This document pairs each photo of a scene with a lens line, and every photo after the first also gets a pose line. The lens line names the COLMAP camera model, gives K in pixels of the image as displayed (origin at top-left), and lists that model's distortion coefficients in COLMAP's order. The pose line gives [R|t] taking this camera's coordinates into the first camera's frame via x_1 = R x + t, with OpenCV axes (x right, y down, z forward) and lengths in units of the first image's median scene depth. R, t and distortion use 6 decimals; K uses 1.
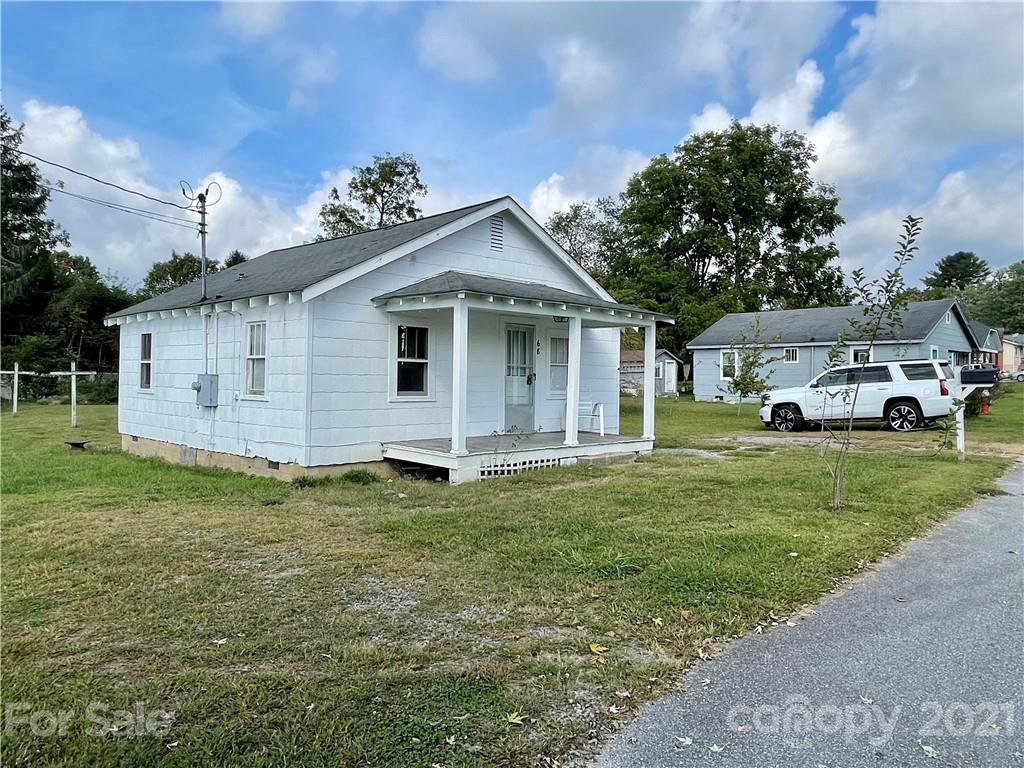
lens RADIAL K [[729.7, 0, 508.0], [0, 729.7, 380.2], [0, 0, 1]] dist [0.029253, -0.048497]
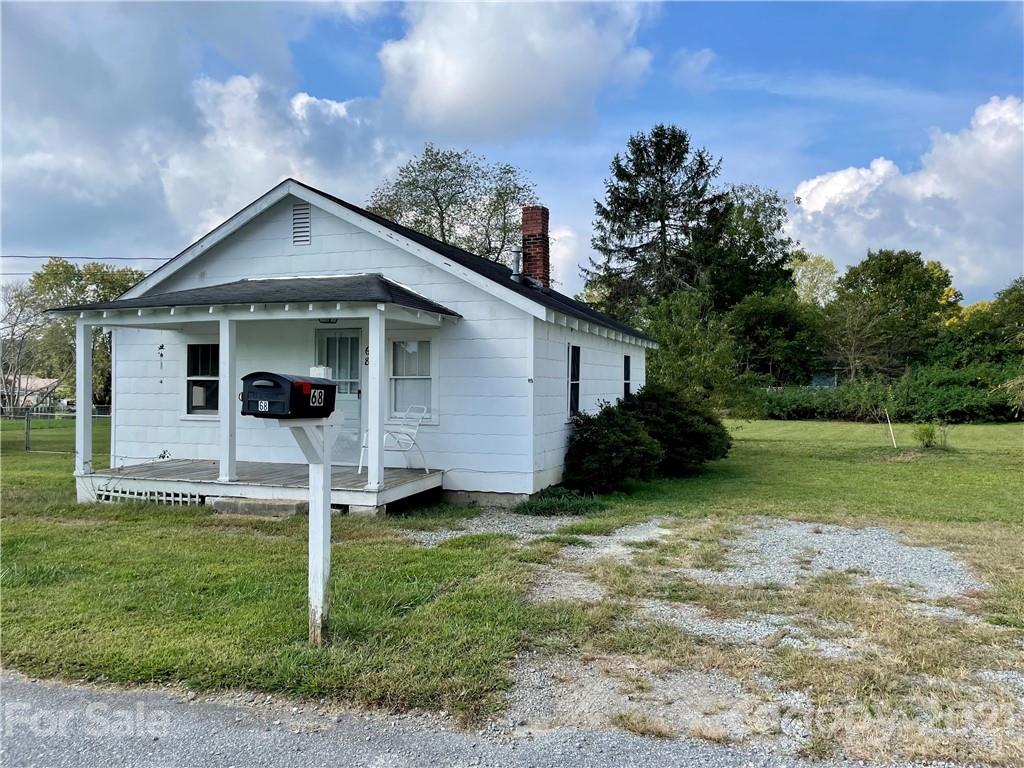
lens RADIAL K [[776.1, 0, 519.3], [0, 776.1, 384.5], [0, 0, 1]] dist [0.074443, -0.085756]
pose [[0.422917, -0.011459, -0.906096, 0.798817], [0.000388, 0.999922, -0.012464, -0.004621], [0.906168, 0.004919, 0.422889, 0.747090]]
